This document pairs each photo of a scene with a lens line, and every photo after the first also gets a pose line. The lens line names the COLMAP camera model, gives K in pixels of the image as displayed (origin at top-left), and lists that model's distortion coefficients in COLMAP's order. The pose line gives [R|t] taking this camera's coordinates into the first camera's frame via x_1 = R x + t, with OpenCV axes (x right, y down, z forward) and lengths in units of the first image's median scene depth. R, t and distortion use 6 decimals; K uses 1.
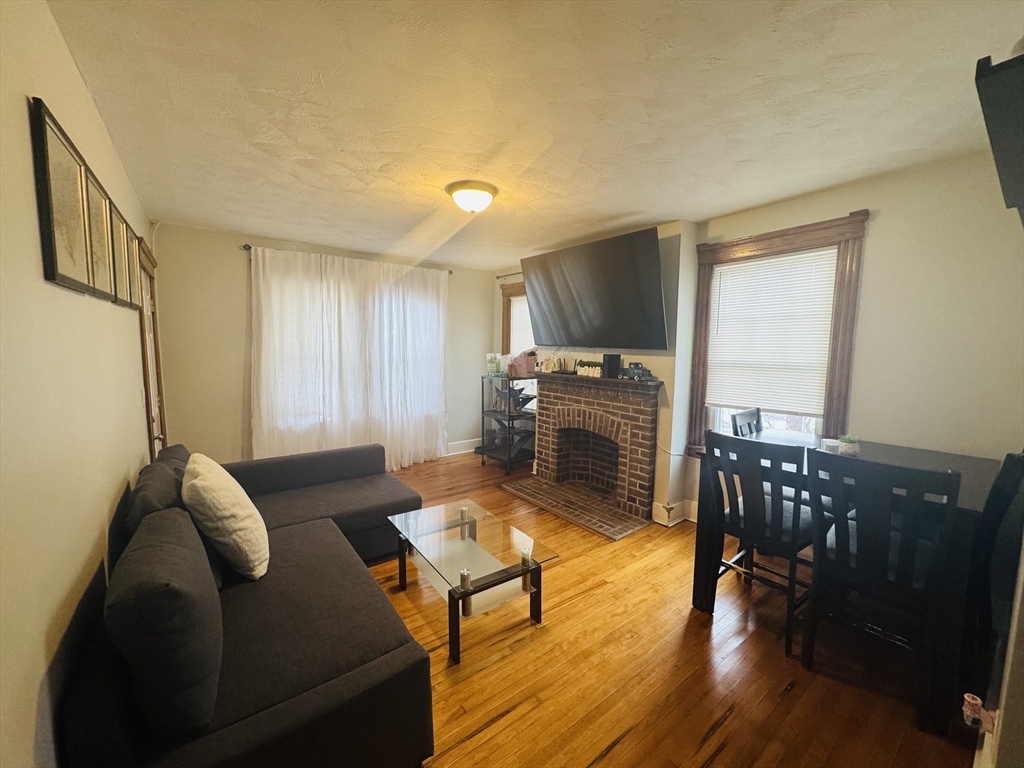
lens RADIAL K [[408.2, 0, 512.0], [0, 408.2, 384.0], [0, 0, 1]] dist [0.000032, 0.000323]
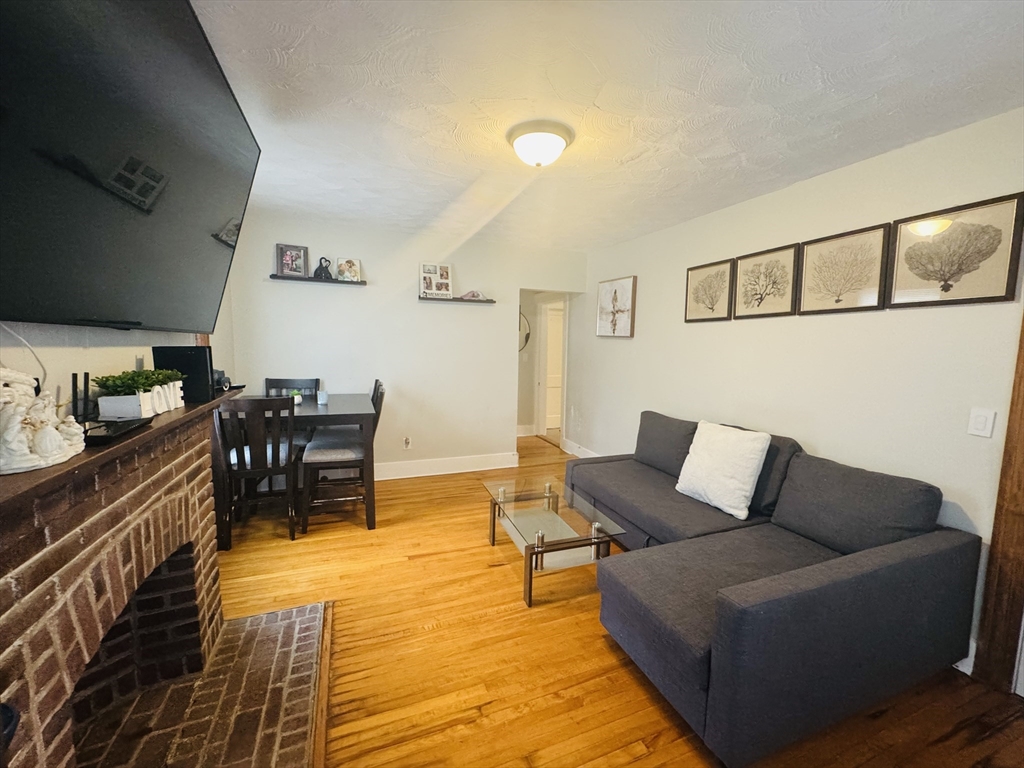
lens RADIAL K [[408.2, 0, 512.0], [0, 408.2, 384.0], [0, 0, 1]] dist [0.000032, 0.000323]
pose [[-0.962900, -0.061223, 0.262820, -0.186013], [-0.007875, 0.979885, 0.199408, -0.114308], [-0.269742, 0.189940, -0.944014, 1.234624]]
